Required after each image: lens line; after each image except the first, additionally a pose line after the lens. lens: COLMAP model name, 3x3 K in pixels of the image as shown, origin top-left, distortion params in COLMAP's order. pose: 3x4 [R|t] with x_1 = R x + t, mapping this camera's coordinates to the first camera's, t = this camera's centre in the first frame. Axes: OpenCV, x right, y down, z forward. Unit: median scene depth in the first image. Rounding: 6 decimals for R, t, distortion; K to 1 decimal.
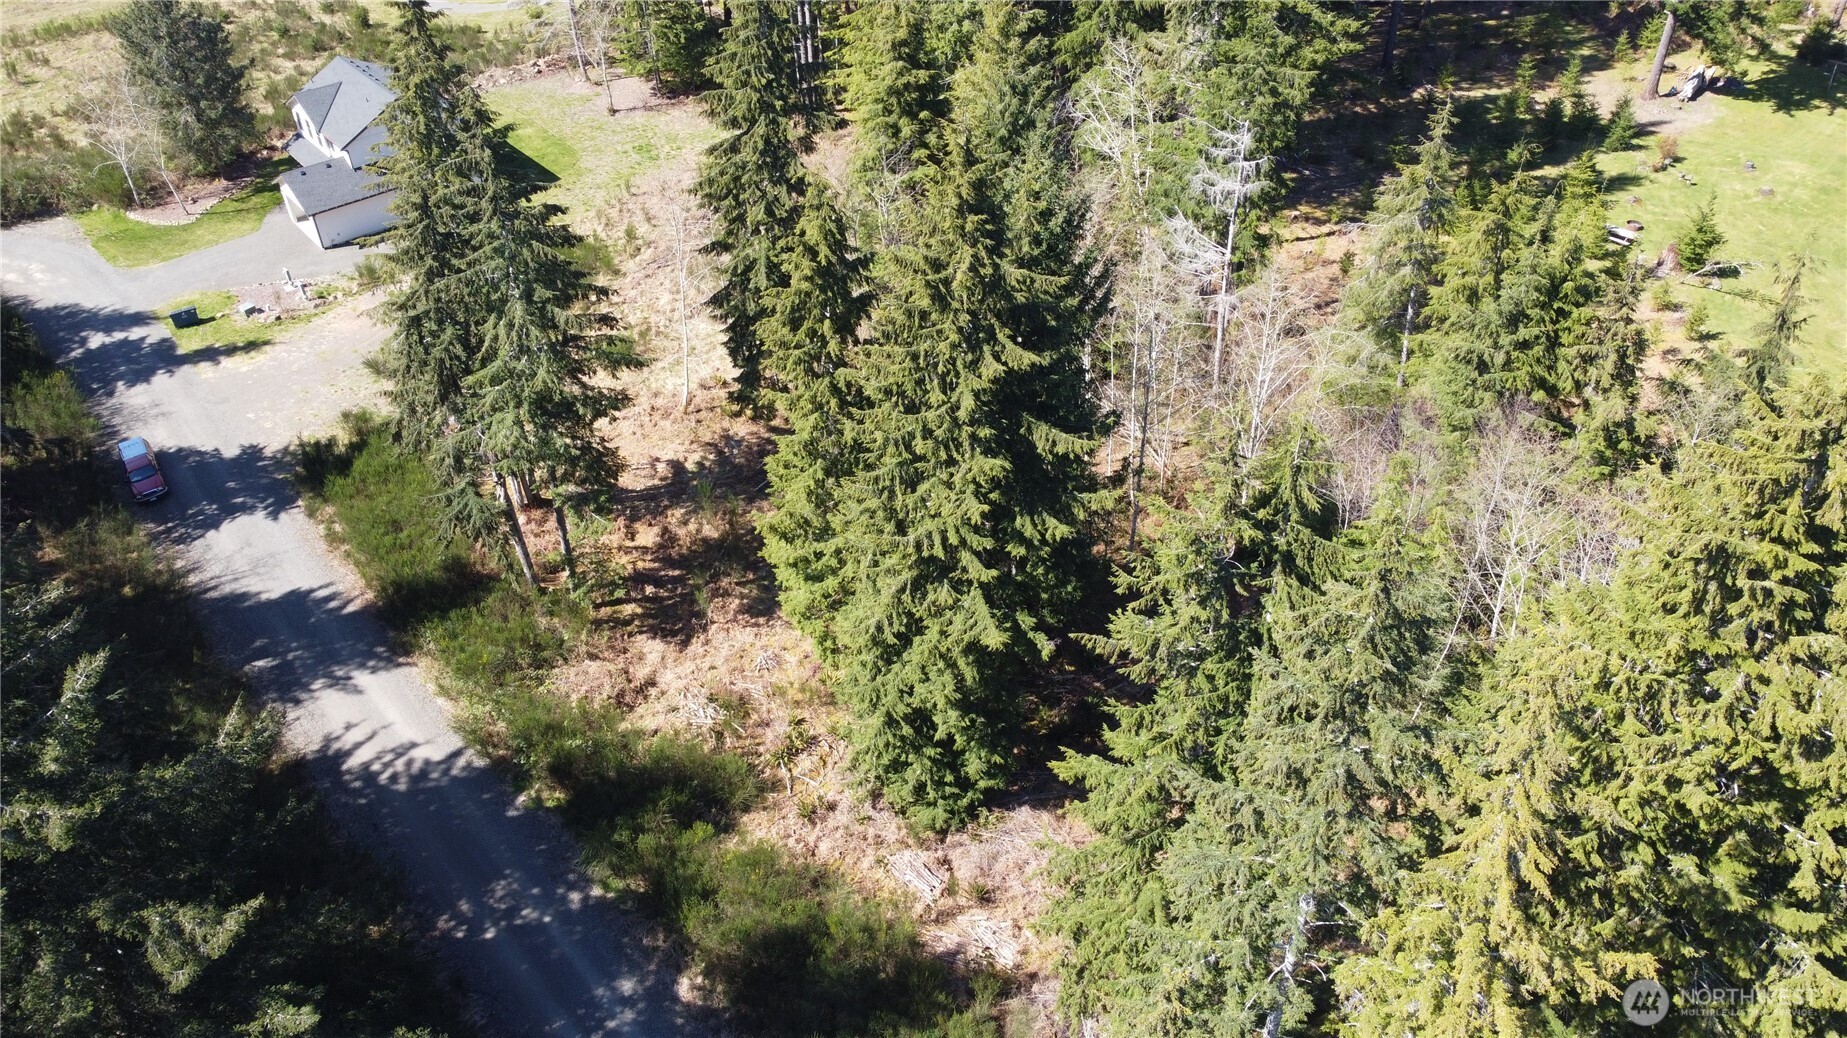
lens RADIAL K [[1322.4, 0, 923.5], [0, 1322.4, 519.0], [0, 0, 1]] dist [-0.008449, 0.000501]
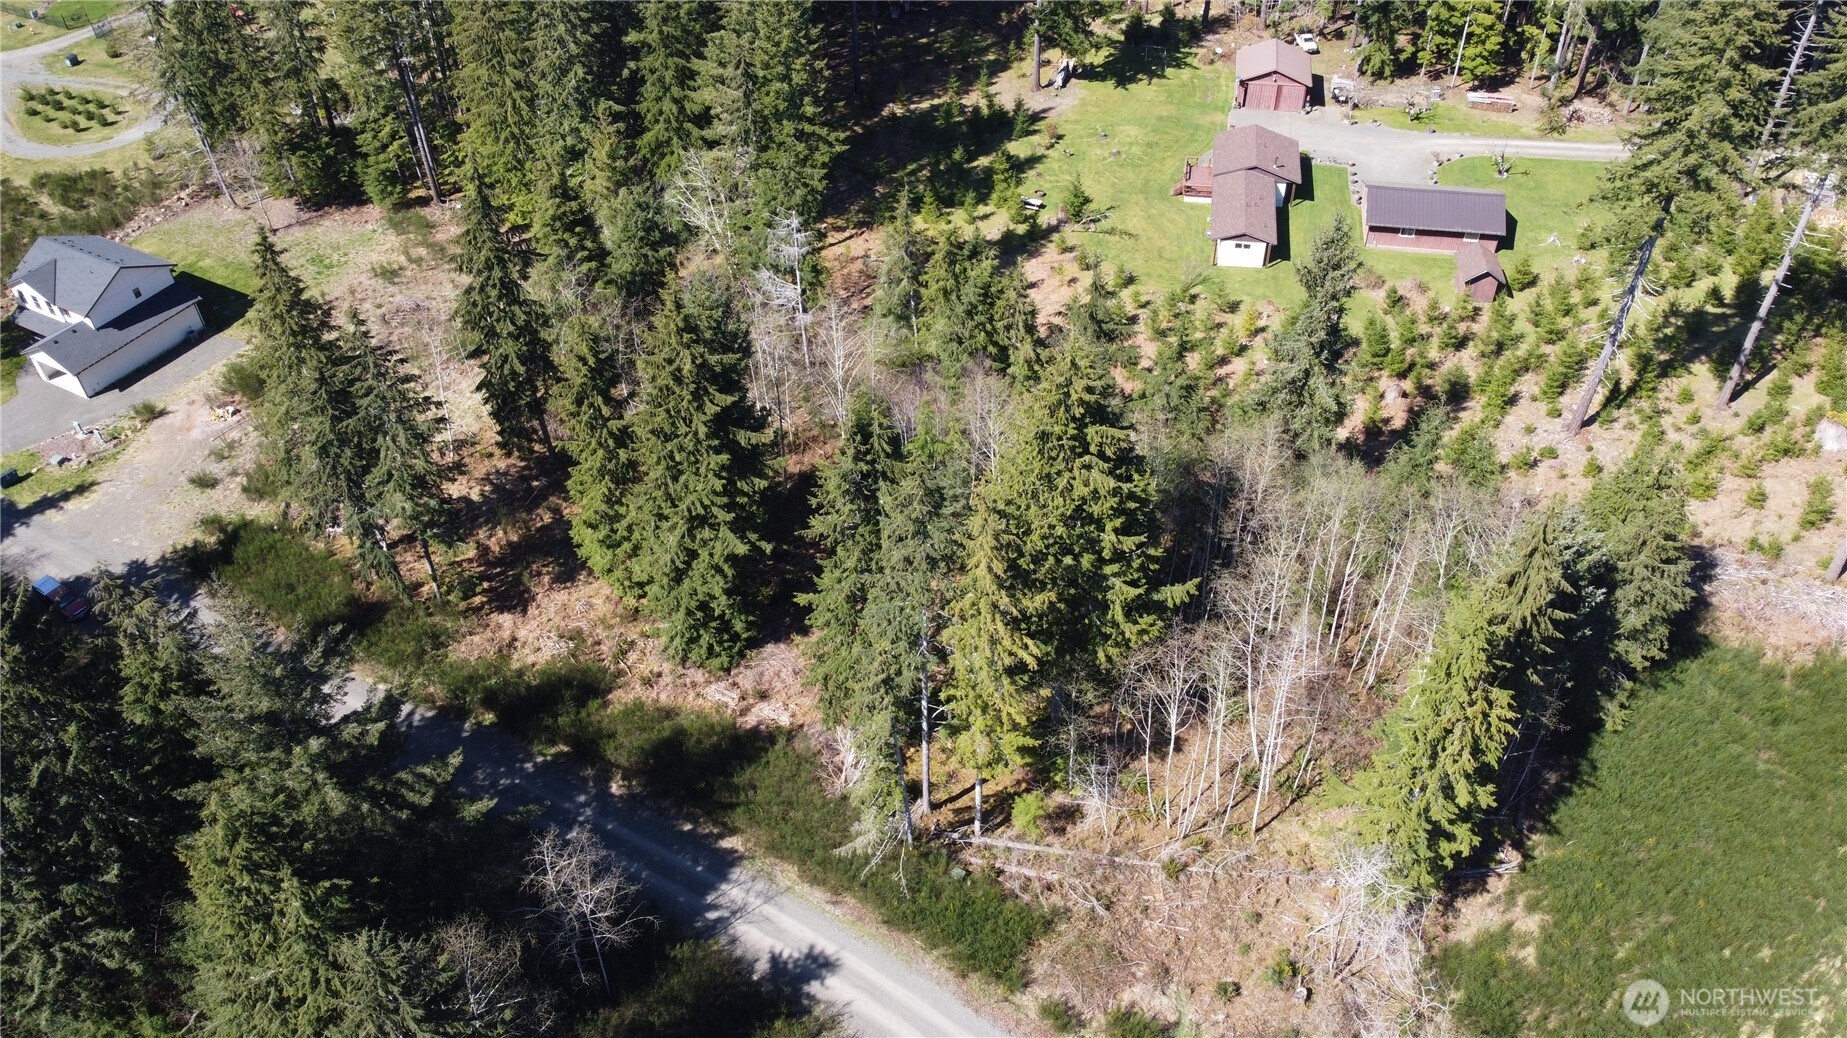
lens RADIAL K [[1287.2, 0, 878.7], [0, 1287.2, 510.6], [0, 0, 1]] dist [0.003543, -0.004400]
pose [[0.934025, -0.241058, 0.263607, -0.202678], [0.228593, 0.970435, 0.077461, -0.050785], [-0.274487, -0.012091, 0.961515, -0.688569]]
